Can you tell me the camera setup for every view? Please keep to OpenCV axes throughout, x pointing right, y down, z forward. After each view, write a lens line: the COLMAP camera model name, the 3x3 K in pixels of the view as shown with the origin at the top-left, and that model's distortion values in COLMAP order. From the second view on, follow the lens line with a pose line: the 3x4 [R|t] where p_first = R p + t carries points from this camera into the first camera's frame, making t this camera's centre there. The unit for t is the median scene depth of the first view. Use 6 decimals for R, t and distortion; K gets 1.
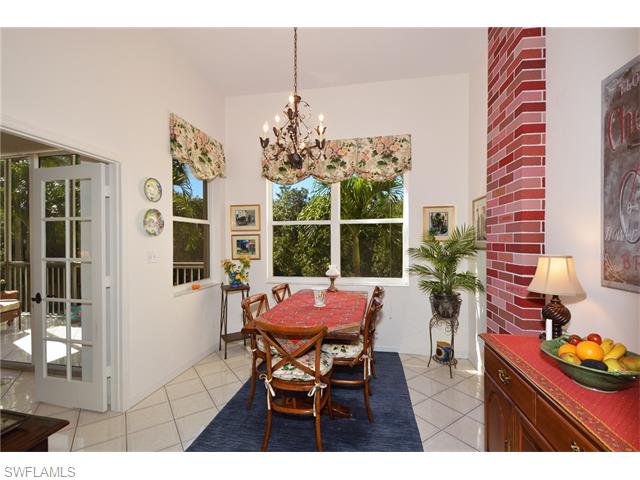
lens RADIAL K [[288.8, 0, 321.1], [0, 288.8, 245.2], [0, 0, 1]] dist [-0.013150, -0.004641]
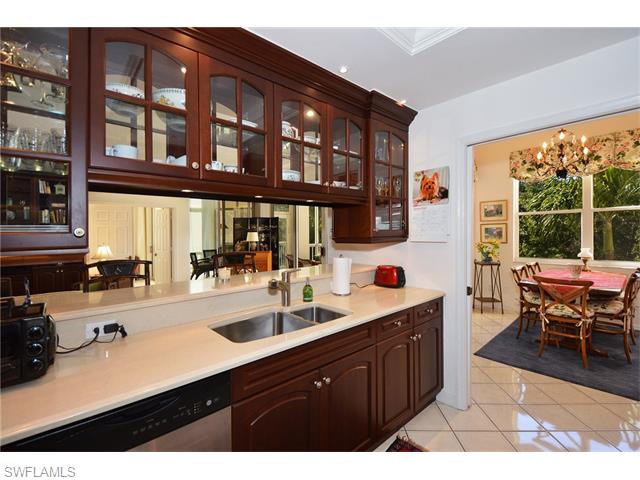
lens RADIAL K [[288.8, 0, 315.0], [0, 288.8, 240.6], [0, 0, 1]] dist [-0.013150, -0.004641]
pose [[0.788412, 0.007099, -0.615106, -0.182742], [0.005250, 0.999819, 0.018268, 0.020406], [0.615125, -0.017632, 0.788233, -0.909889]]
